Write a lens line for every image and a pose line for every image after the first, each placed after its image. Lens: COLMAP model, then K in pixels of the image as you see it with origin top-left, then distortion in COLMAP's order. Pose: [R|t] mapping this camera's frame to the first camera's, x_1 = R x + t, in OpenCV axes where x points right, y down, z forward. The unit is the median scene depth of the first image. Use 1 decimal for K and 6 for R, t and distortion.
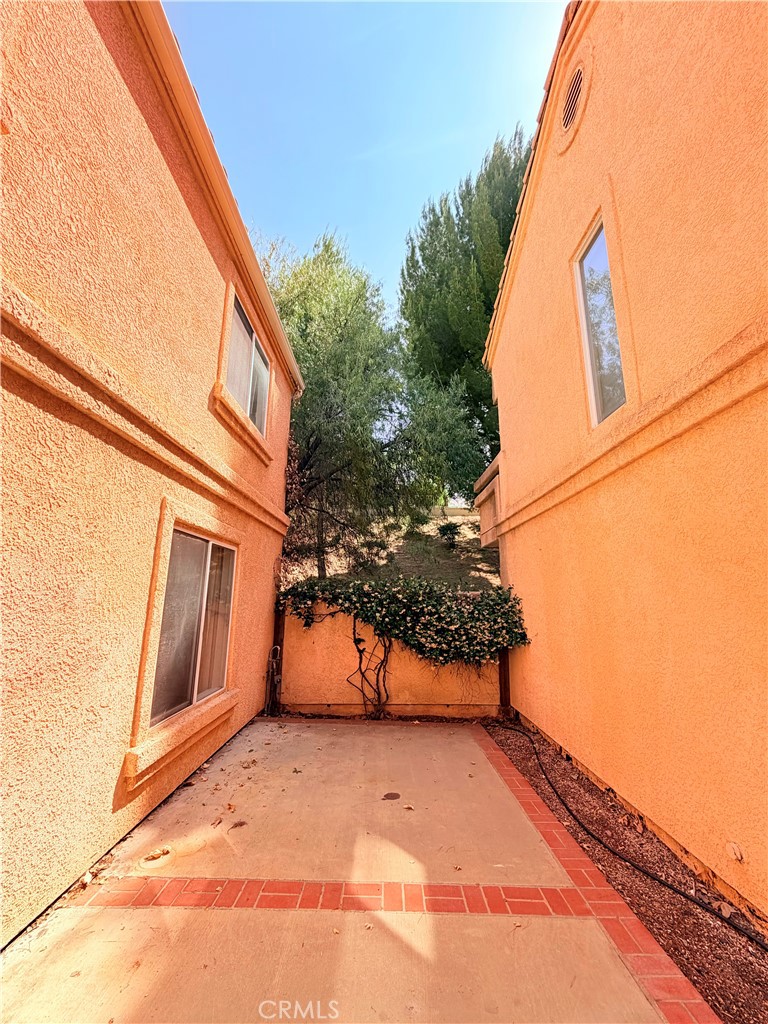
lens RADIAL K [[407.6, 0, 383.2], [0, 407.6, 510.8], [0, 0, 1]] dist [-0.000722, 0.000522]
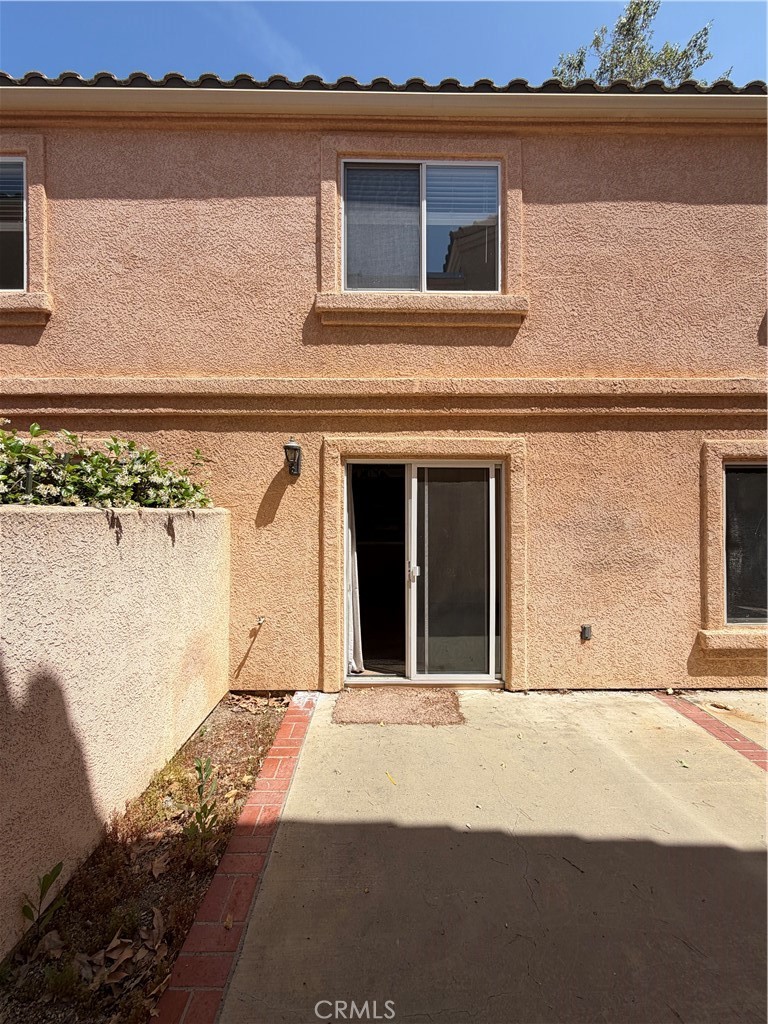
lens RADIAL K [[407.6, 0, 384.8], [0, 407.6, 513.2], [0, 0, 1]] dist [-0.000722, 0.000522]
pose [[0.008104, -0.007662, -0.999938, 0.834793], [0.214008, 0.976815, -0.005750, -0.031162], [0.976798, -0.213948, 0.009556, 0.015343]]
